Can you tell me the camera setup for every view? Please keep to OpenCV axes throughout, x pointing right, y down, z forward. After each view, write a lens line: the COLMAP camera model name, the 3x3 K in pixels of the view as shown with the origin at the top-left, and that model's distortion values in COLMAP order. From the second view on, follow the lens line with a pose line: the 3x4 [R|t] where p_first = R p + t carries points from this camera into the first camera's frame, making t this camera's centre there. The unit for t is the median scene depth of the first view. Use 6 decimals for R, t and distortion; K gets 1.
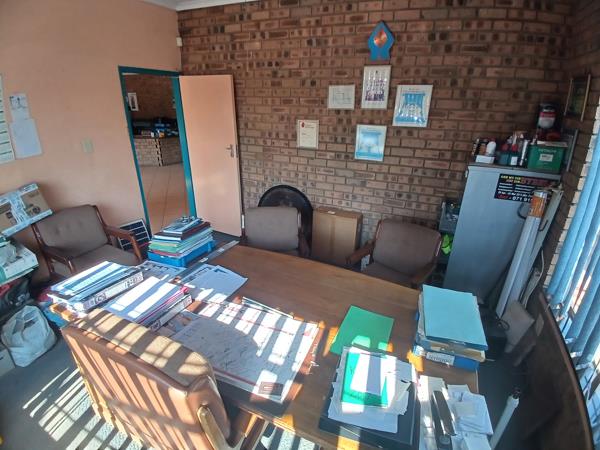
lens RADIAL K [[298.5, 0, 306.9], [0, 298.5, 231.2], [0, 0, 1]] dist [0.032536, -0.066362]
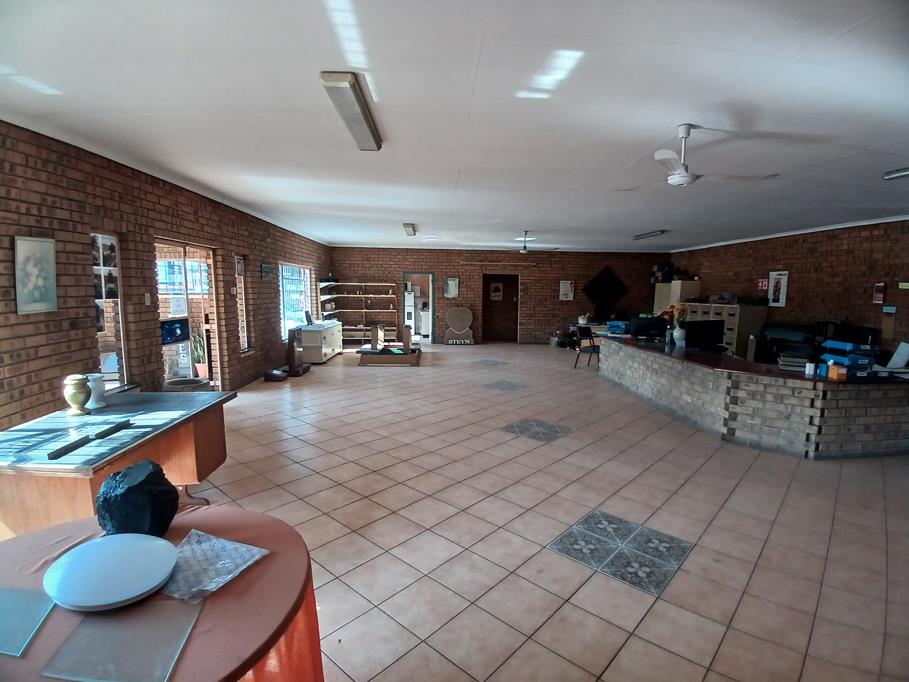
lens RADIAL K [[452.2, 0, 464.9], [0, 452.2, 350.4], [0, 0, 1]] dist [0.032536, -0.066362]
pose [[0.459844, 0.098358, -0.882536, -0.232696], [-0.346871, 0.934784, -0.076555, -0.159350], [0.817450, 0.341329, 0.463972, 0.409146]]
